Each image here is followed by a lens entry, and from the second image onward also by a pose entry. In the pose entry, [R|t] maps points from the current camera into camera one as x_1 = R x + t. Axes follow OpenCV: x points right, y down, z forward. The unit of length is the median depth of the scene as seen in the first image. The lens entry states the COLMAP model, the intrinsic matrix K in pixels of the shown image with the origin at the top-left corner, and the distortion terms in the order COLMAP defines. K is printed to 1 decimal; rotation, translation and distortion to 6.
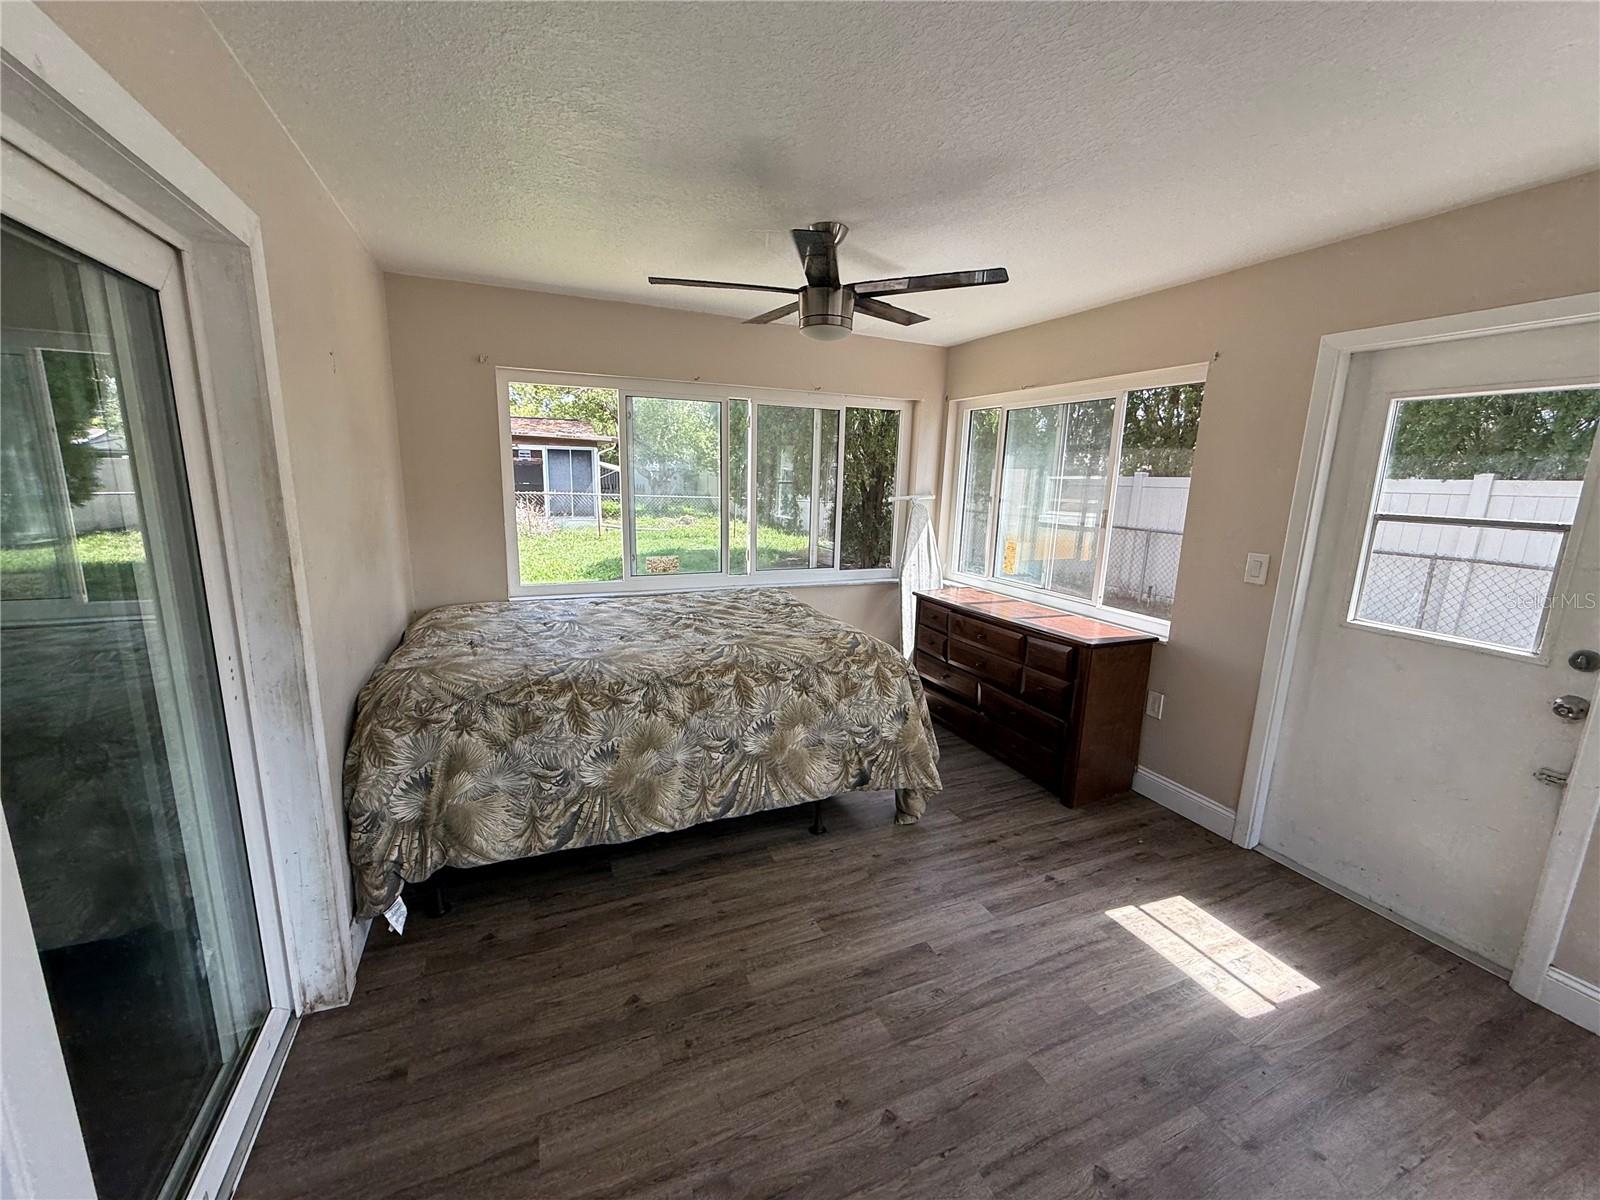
lens RADIAL K [[636.9, 0, 796.3], [0, 636.9, 603.4], [0, 0, 1]] dist [0.000277, -0.000290]
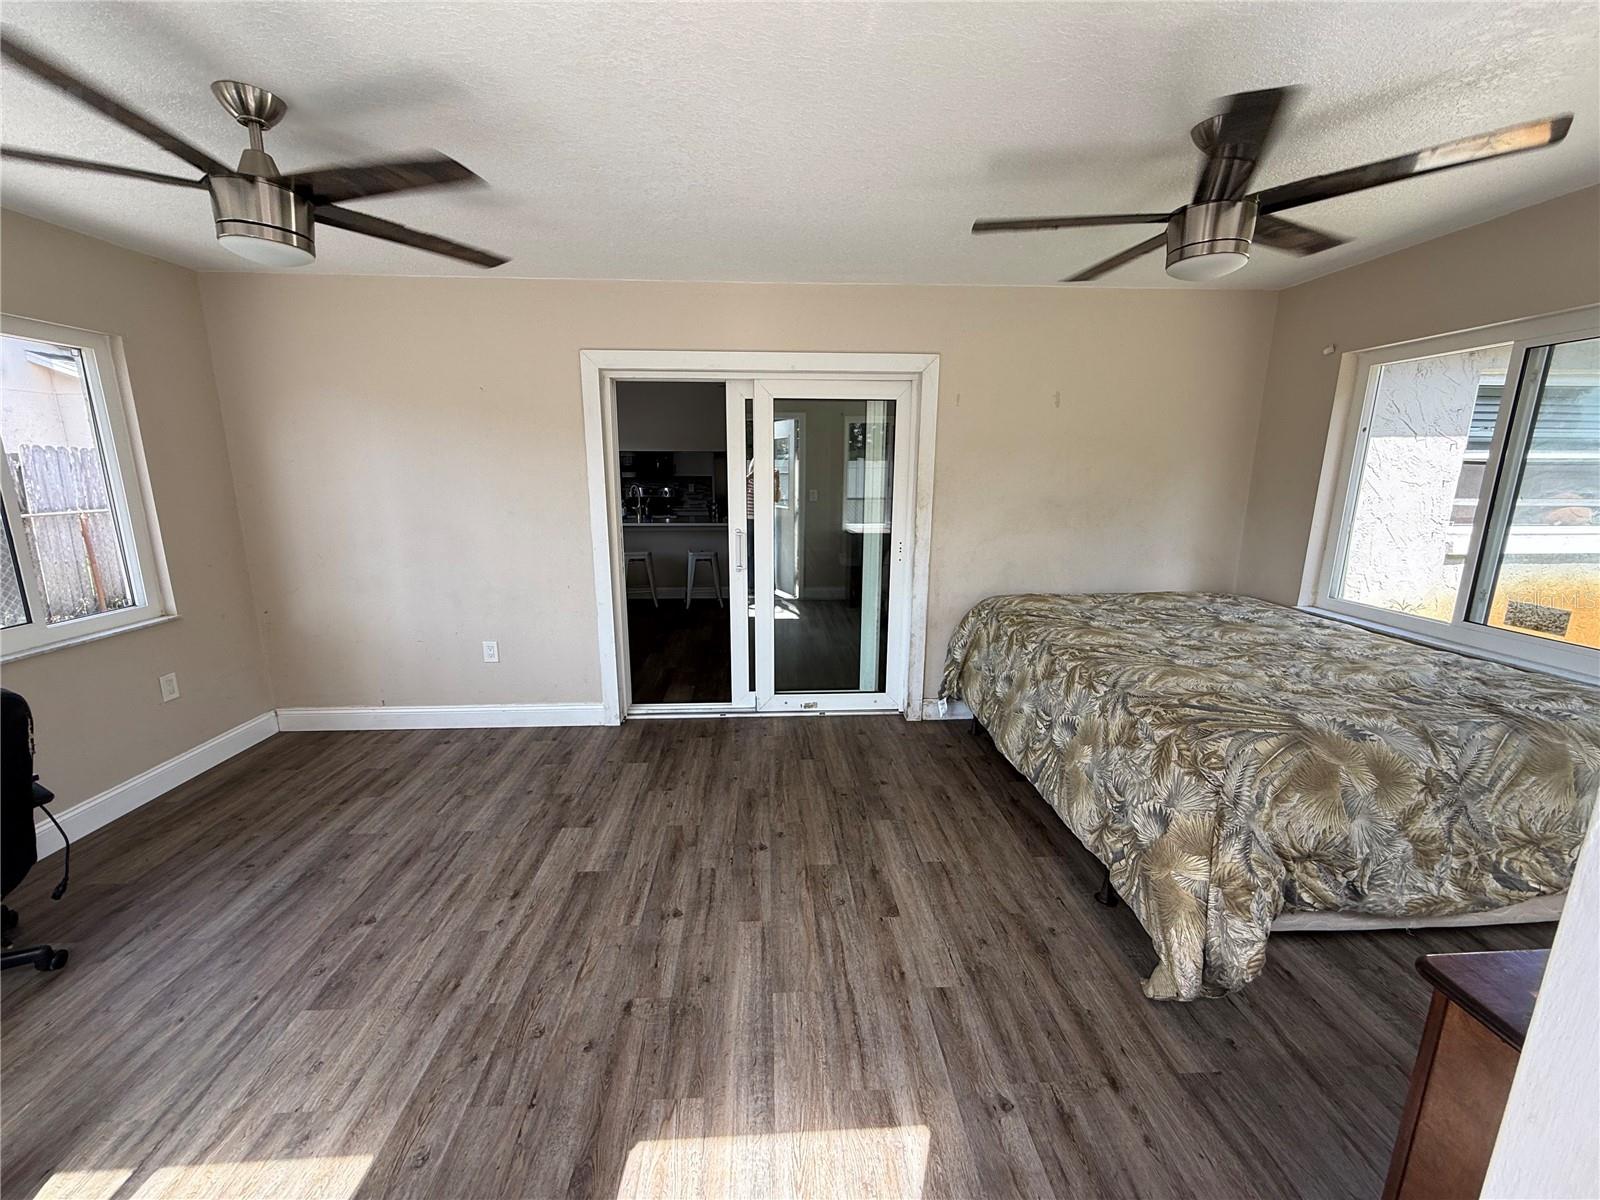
lens RADIAL K [[636.9, 0, 796.3], [0, 636.9, 603.4], [0, 0, 1]] dist [0.000277, -0.000290]
pose [[-0.347865, 0.168833, -0.922217, 1.084522], [-0.198506, 0.948087, 0.248447, -0.156873], [0.916289, 0.269492, -0.296292, 0.988787]]
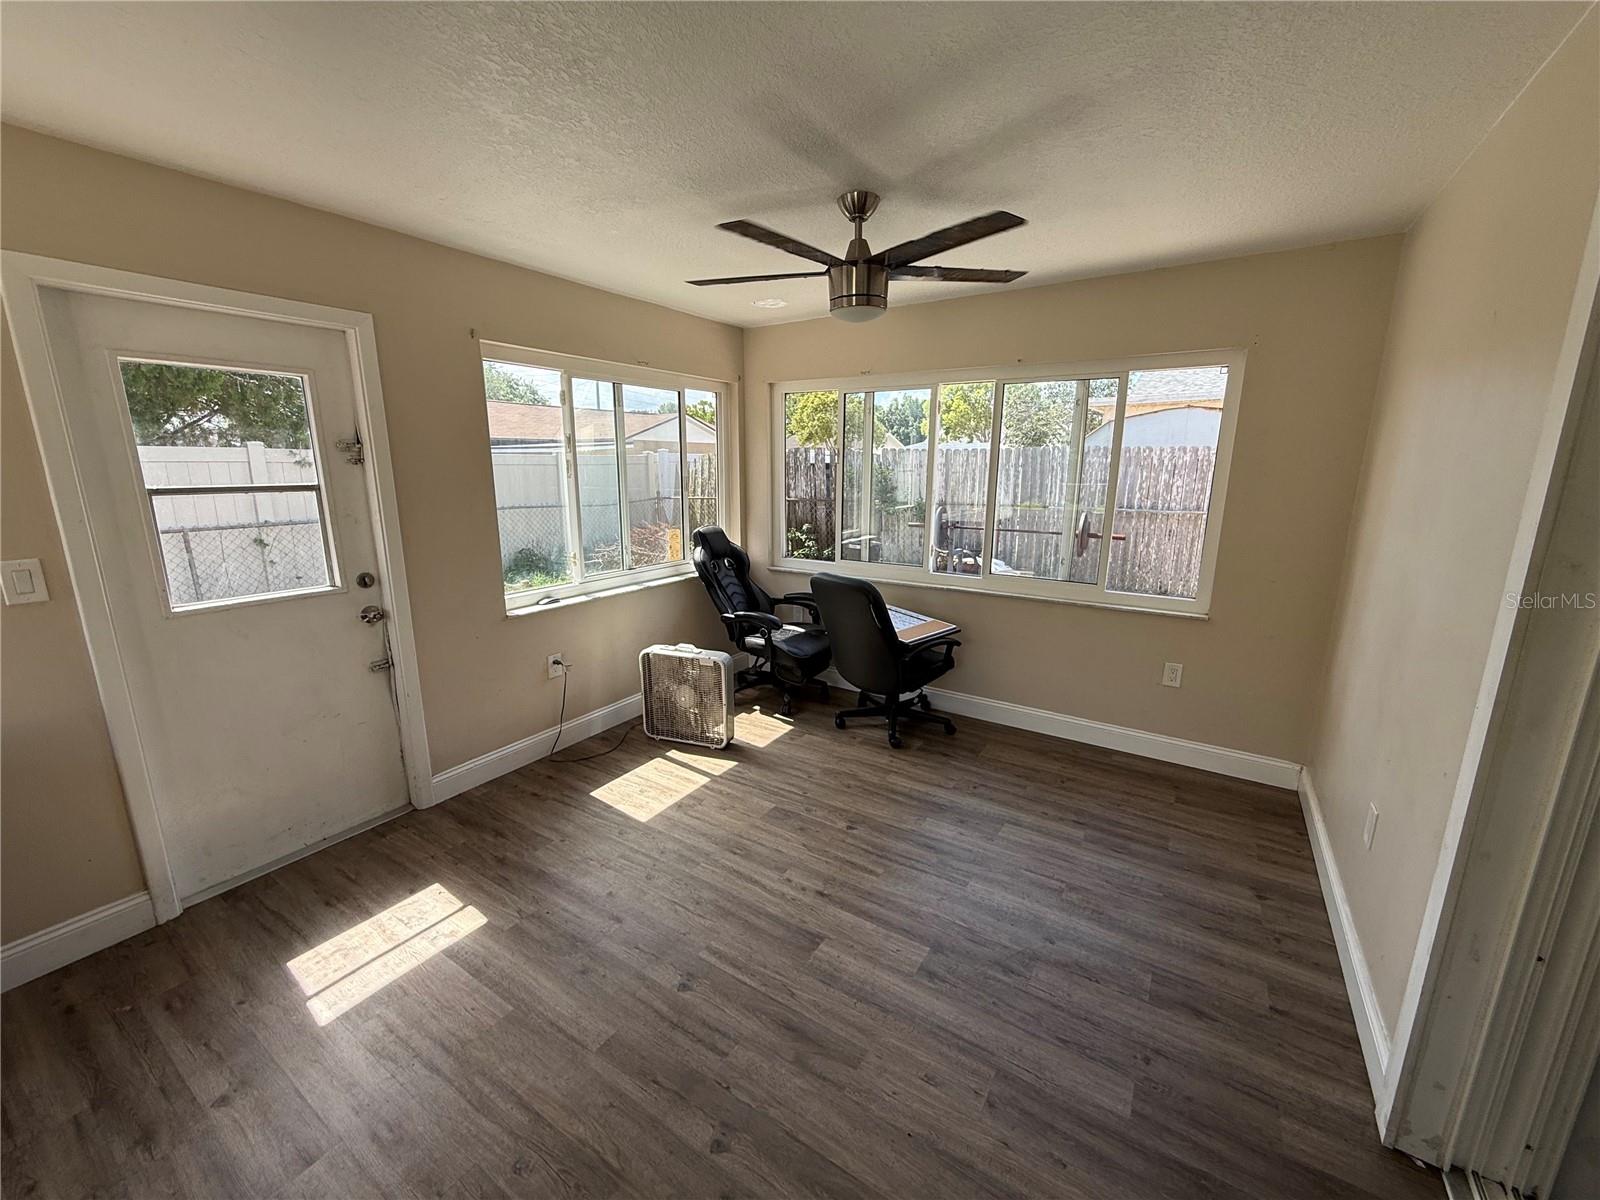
lens RADIAL K [[633.0, 0, 796.6], [0, 633.0, 603.3], [0, 0, 1]] dist [0.000783, 0.000117]
pose [[-0.556767, -0.209747, 0.803751, -0.357592], [0.146790, 0.927525, 0.343730, -0.174301], [-0.817596, 0.309360, -0.485627, 0.785795]]
